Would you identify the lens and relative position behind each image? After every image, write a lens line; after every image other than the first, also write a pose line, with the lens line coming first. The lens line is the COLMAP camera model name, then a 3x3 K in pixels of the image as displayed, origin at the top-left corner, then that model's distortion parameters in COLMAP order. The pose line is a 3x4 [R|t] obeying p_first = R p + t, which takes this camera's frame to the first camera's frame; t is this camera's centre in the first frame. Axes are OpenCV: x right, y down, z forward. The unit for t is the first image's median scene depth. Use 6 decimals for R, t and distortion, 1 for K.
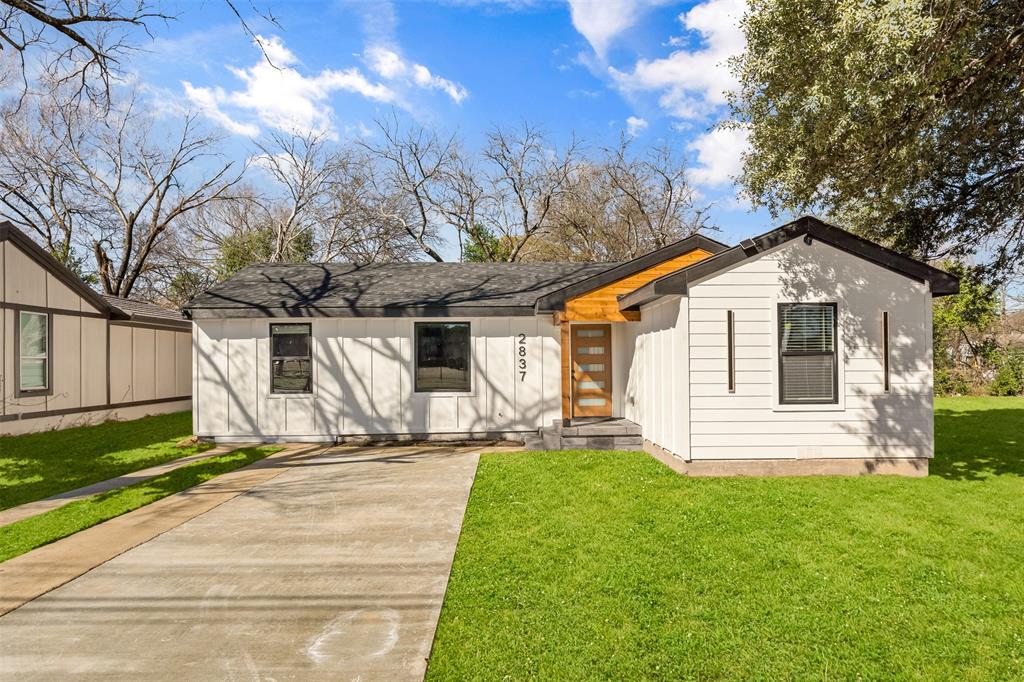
lens RADIAL K [[643.9, 0, 516.7], [0, 643.9, 354.6], [0, 0, 1]] dist [-0.001006, 0.000037]
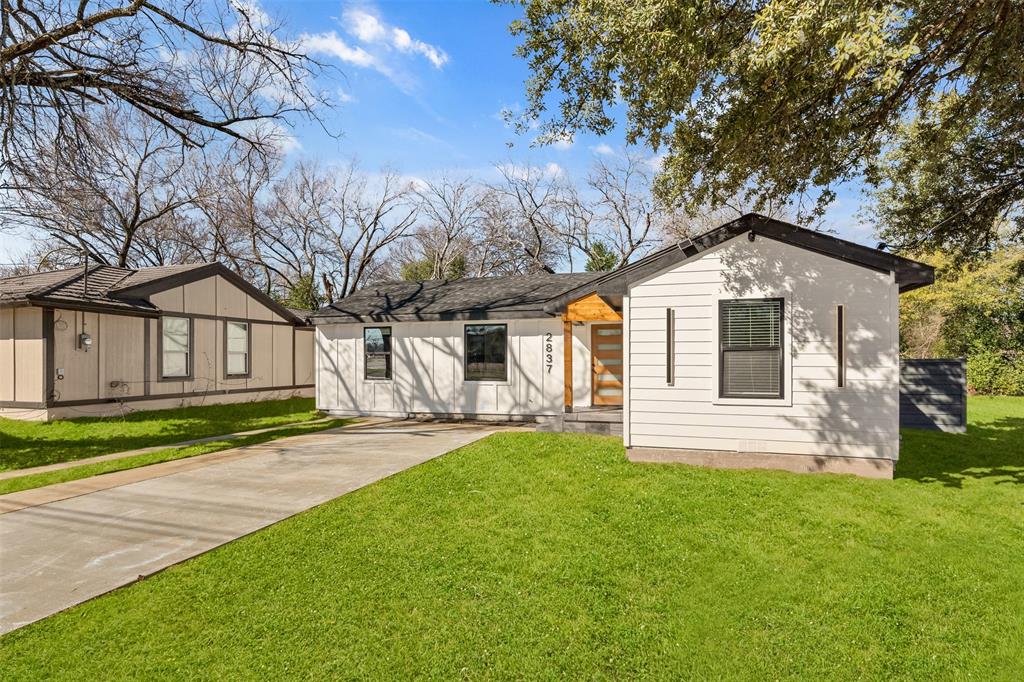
lens RADIAL K [[522.8, 0, 504.5], [0, 522.8, 357.8], [0, 0, 1]] dist [-0.004477, -0.000109]
pose [[0.945680, 0.003949, -0.325074, 0.267261], [-0.000240, 0.999934, 0.011448, 0.002897], [0.325098, -0.010748, 0.945619, 0.068566]]
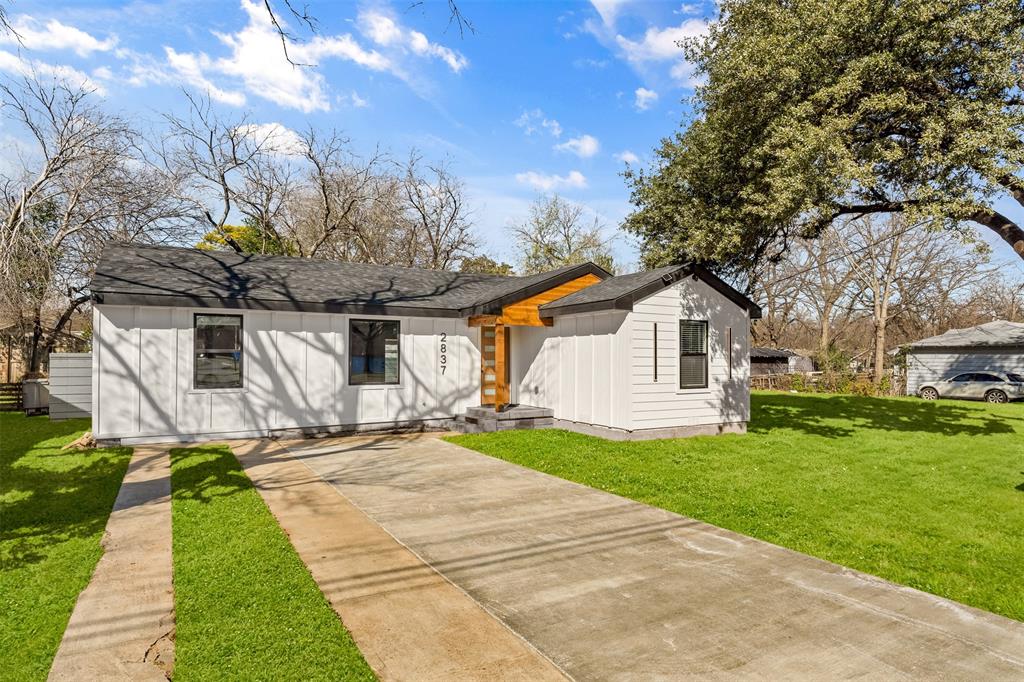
lens RADIAL K [[592.4, 0, 542.0], [0, 592.4, 349.3], [0, 0, 1]] dist [-0.001421, 0.000432]
pose [[0.862431, 0.018519, 0.505836, -0.410366], [-0.017752, 0.999822, -0.006337, 0.001153], [-0.505864, -0.003514, 0.862606, -0.000515]]
